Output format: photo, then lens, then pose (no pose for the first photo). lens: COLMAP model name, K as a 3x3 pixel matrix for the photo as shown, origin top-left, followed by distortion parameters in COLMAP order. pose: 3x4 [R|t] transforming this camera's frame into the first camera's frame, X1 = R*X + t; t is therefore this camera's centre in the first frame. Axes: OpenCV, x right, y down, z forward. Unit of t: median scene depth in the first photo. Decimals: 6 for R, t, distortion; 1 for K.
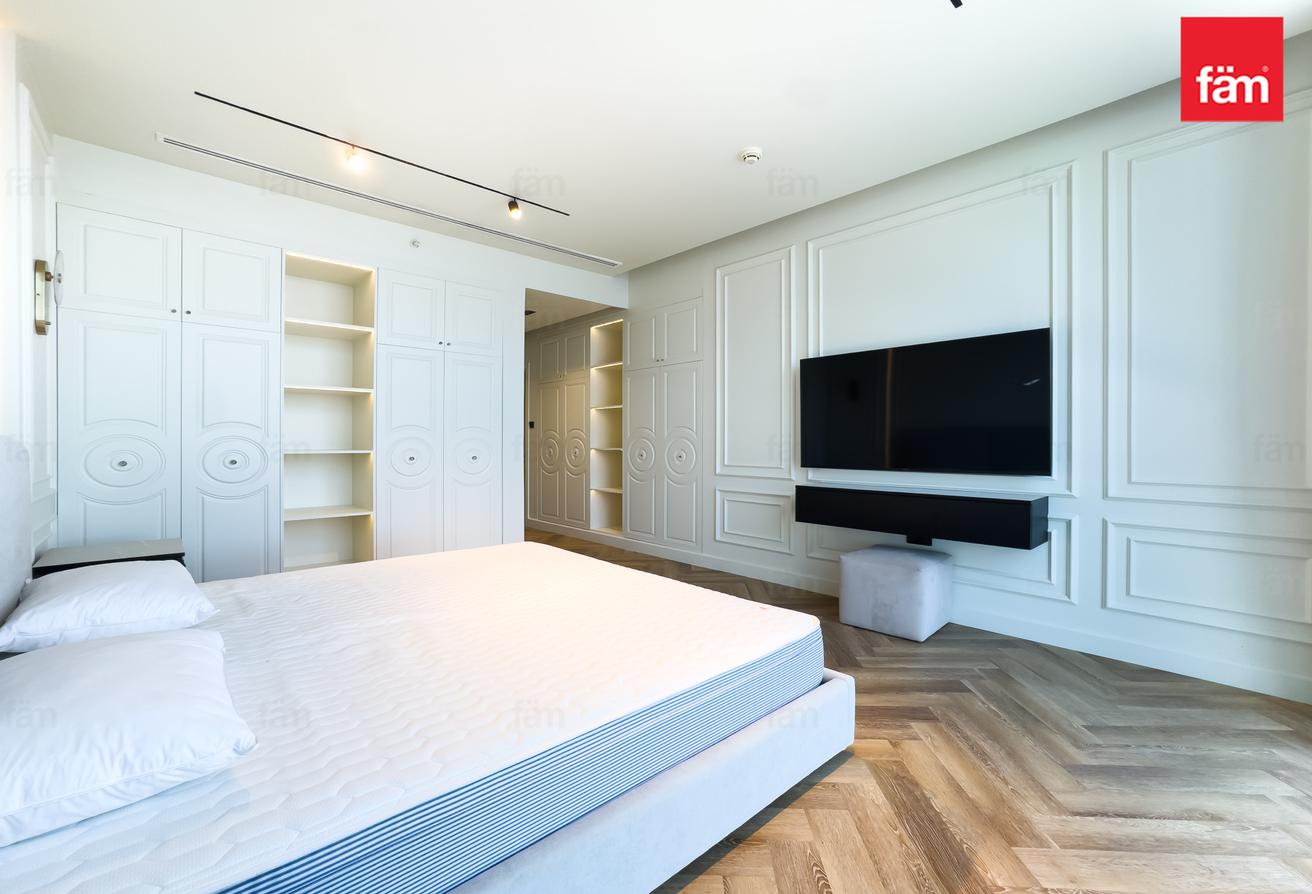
lens RADIAL K [[542.4, 0, 650.4], [0, 542.4, 443.0], [0, 0, 1]] dist [-0.001647, 0.018603]
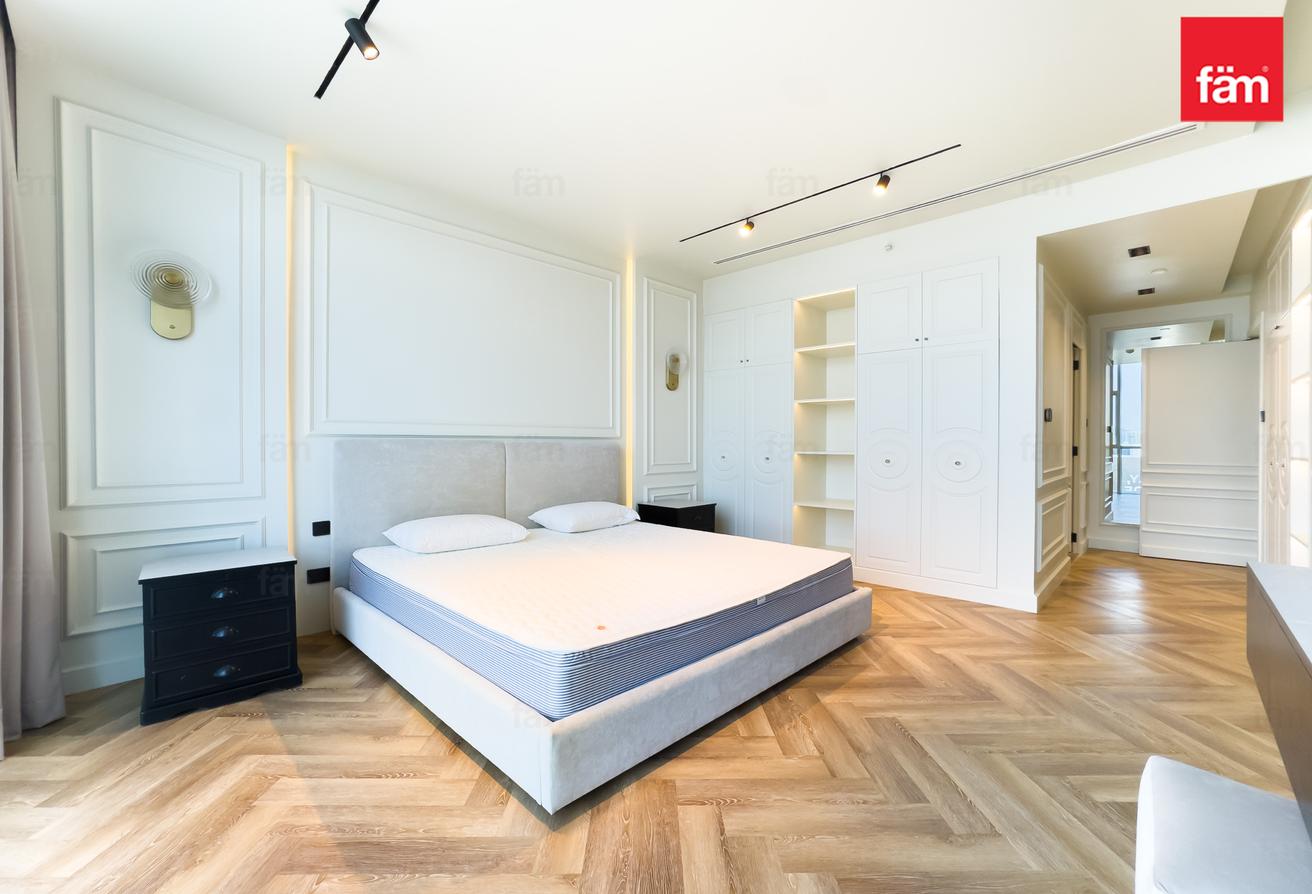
lens RADIAL K [[542.4, 0, 650.4], [0, 542.4, 443.0], [0, 0, 1]] dist [-0.001647, 0.018603]
pose [[0.058181, 0.008985, -0.998266, 1.355997], [-0.014876, 0.999856, 0.008132, -0.016060], [0.998195, 0.014377, 0.058307, 1.244599]]
